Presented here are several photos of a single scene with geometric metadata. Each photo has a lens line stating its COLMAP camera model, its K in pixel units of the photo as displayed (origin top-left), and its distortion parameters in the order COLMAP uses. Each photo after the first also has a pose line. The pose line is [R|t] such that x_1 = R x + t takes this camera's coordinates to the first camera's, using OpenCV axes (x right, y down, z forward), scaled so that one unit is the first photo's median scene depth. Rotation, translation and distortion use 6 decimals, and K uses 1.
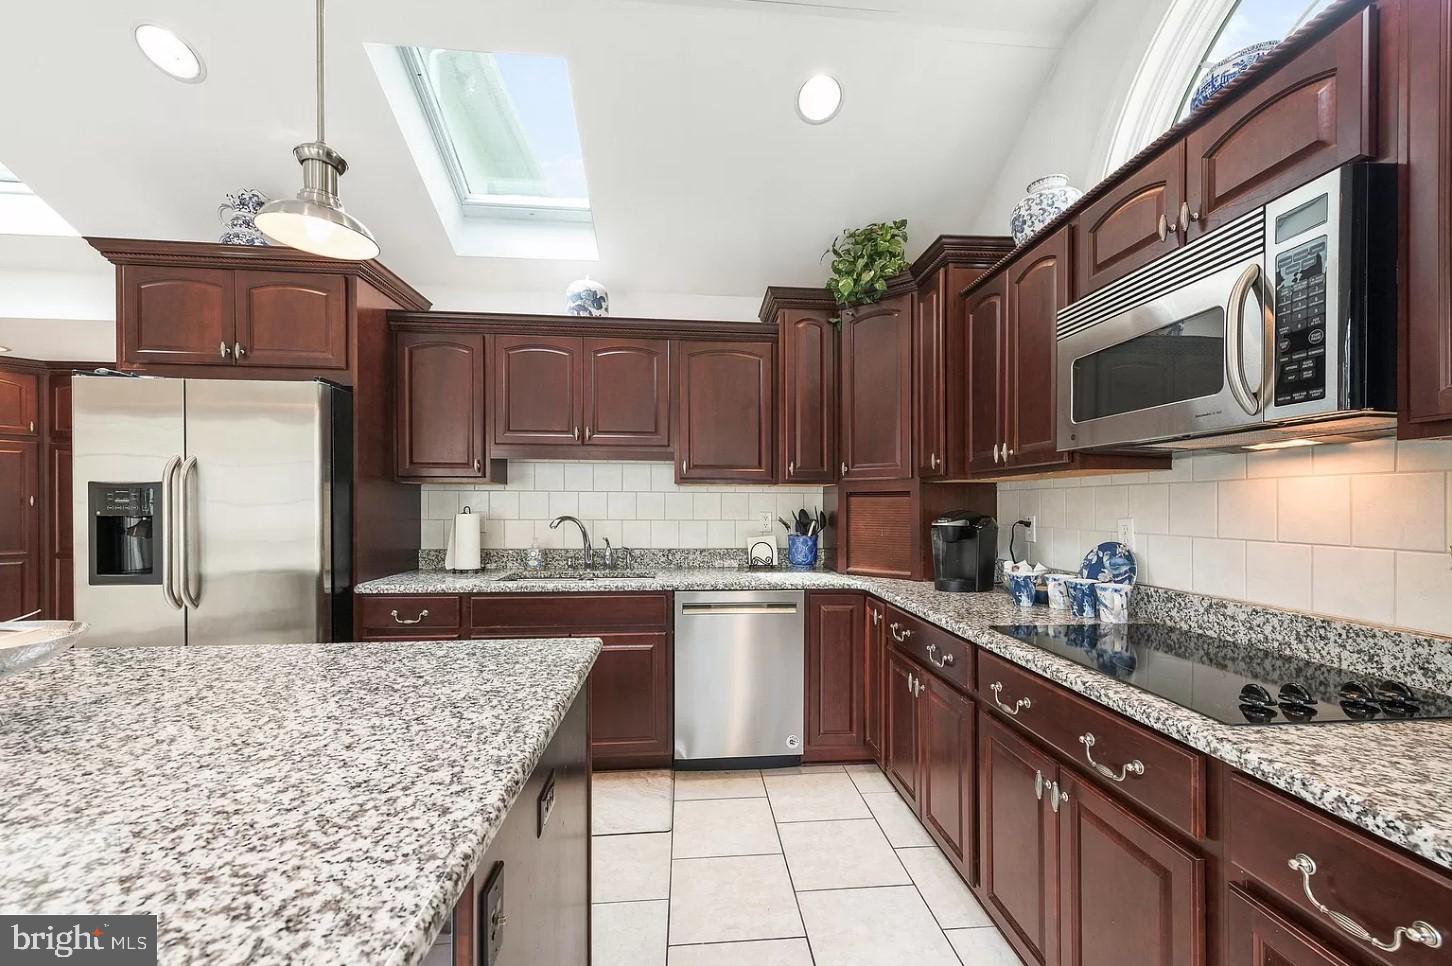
lens RADIAL K [[588.6, 0, 725.3], [0, 588.6, 502.5], [0, 0, 1]] dist [-0.000903, -0.000096]
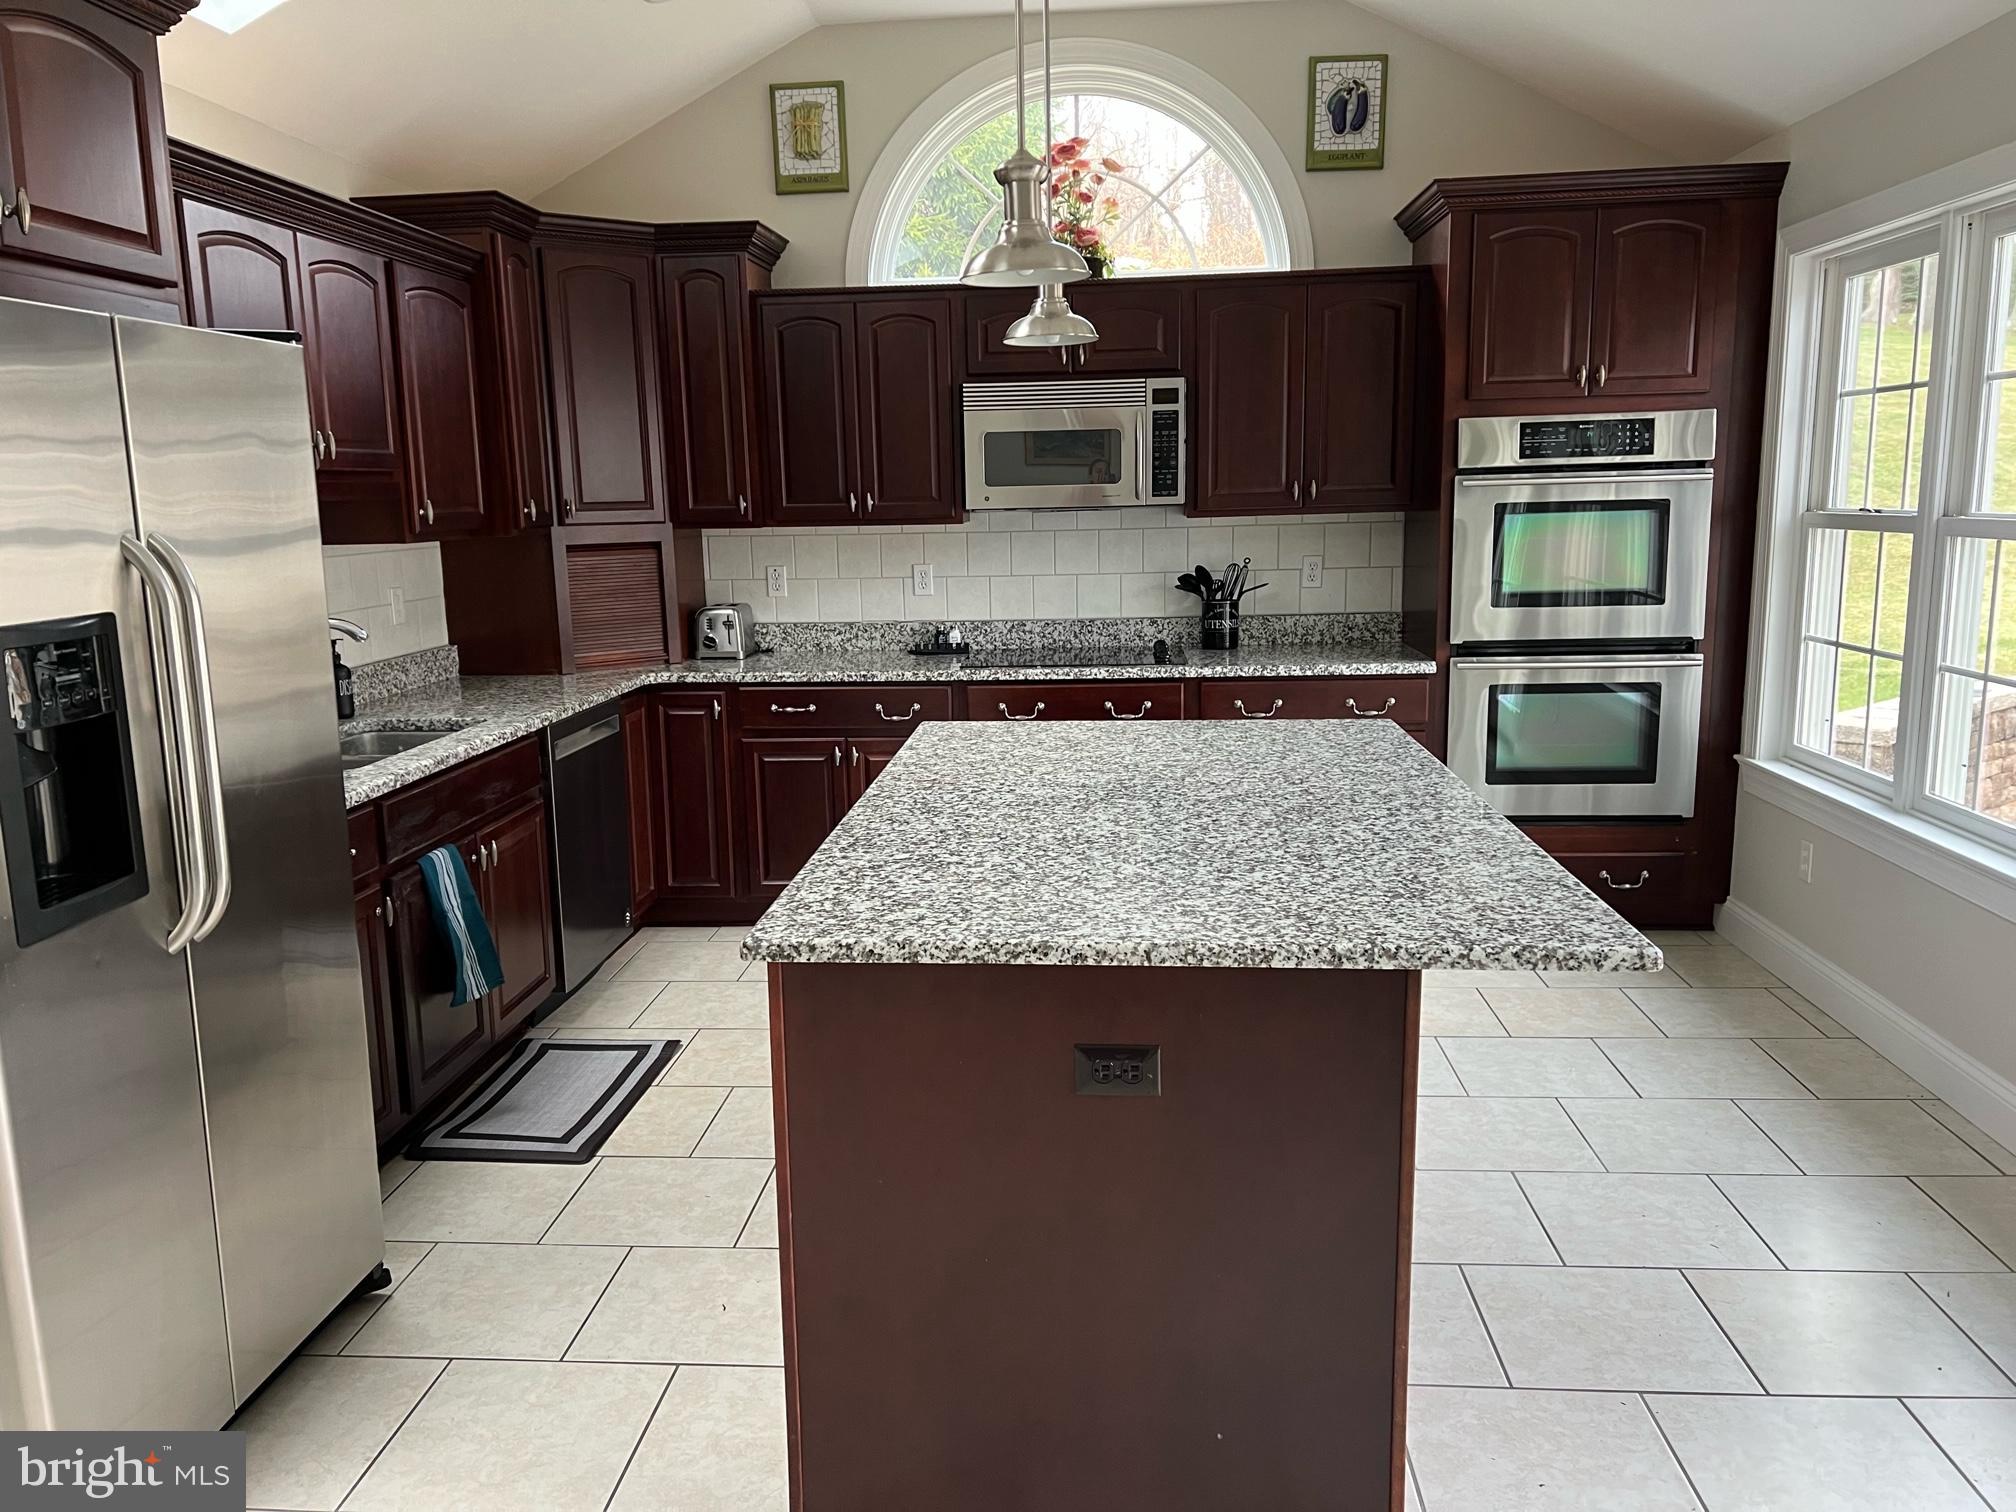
lens RADIAL K [[1462.4, 0, 1008.0], [0, 1462.4, 756.0], [0, 0, 1]] dist [0.067943, -0.002222]
pose [[0.139307, -0.185502, 0.972719, -2.684652], [0.021203, 0.982631, 0.184356, -0.162011], [-0.990022, -0.005057, 0.140821, 0.585091]]
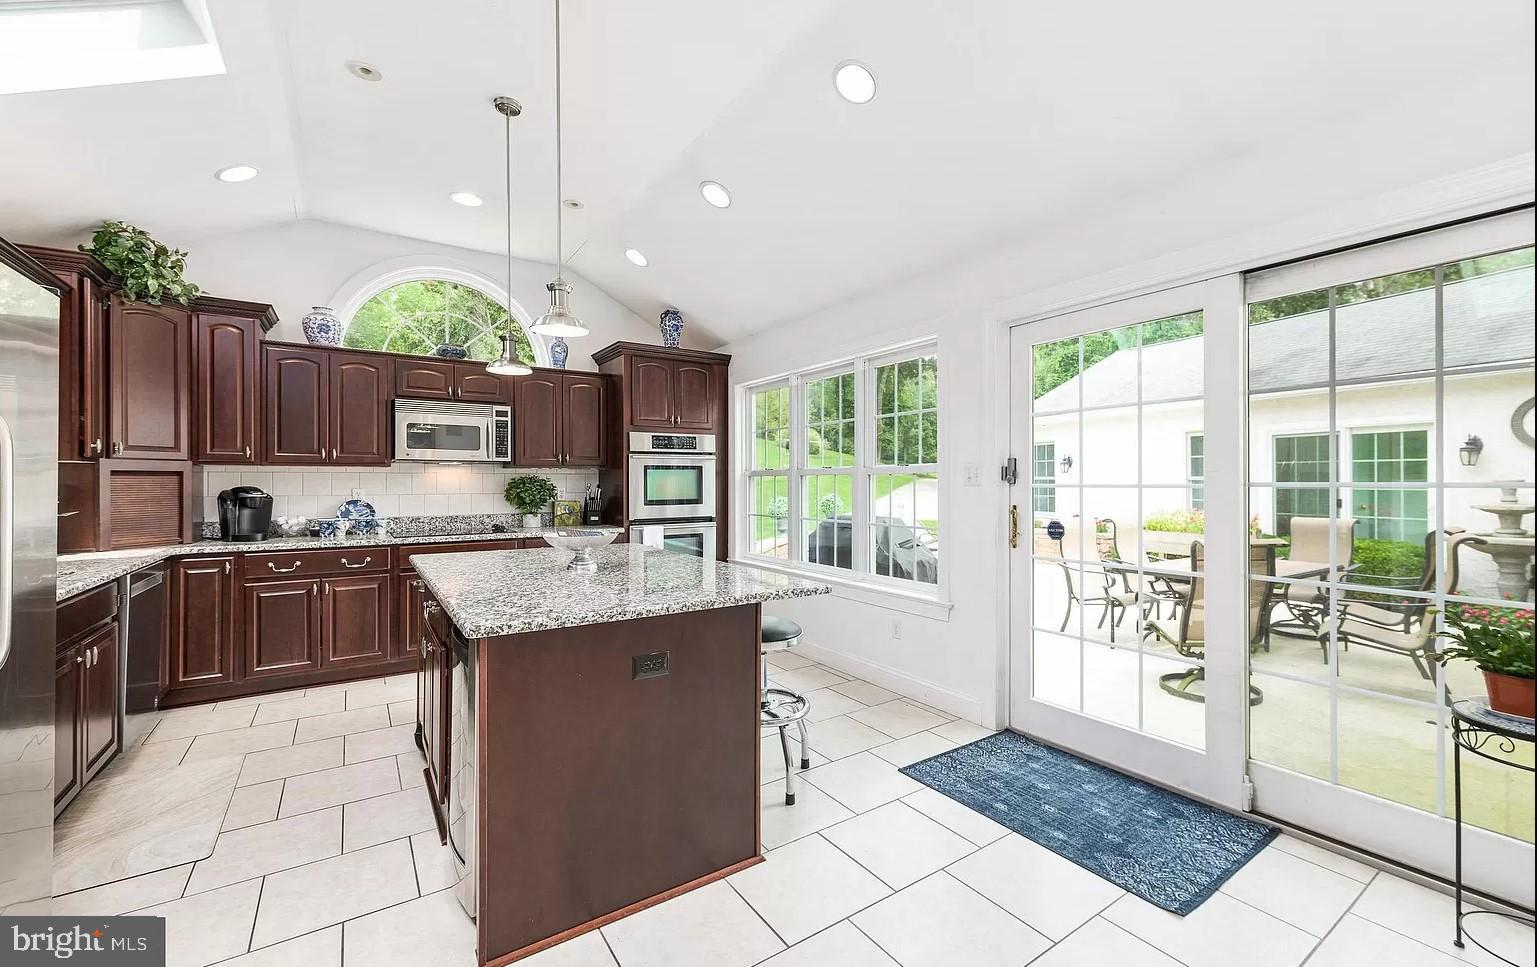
lens RADIAL K [[615.2, 0, 768.5], [0, 615.2, 483.5], [0, 0, 1]] dist [0.000738, 0.000029]
pose [[-0.507691, -0.005560, 0.861521, -2.626099], [-0.002222, 0.999984, 0.005145, -0.009304], [-0.861536, 0.000698, -0.507696, 1.113872]]
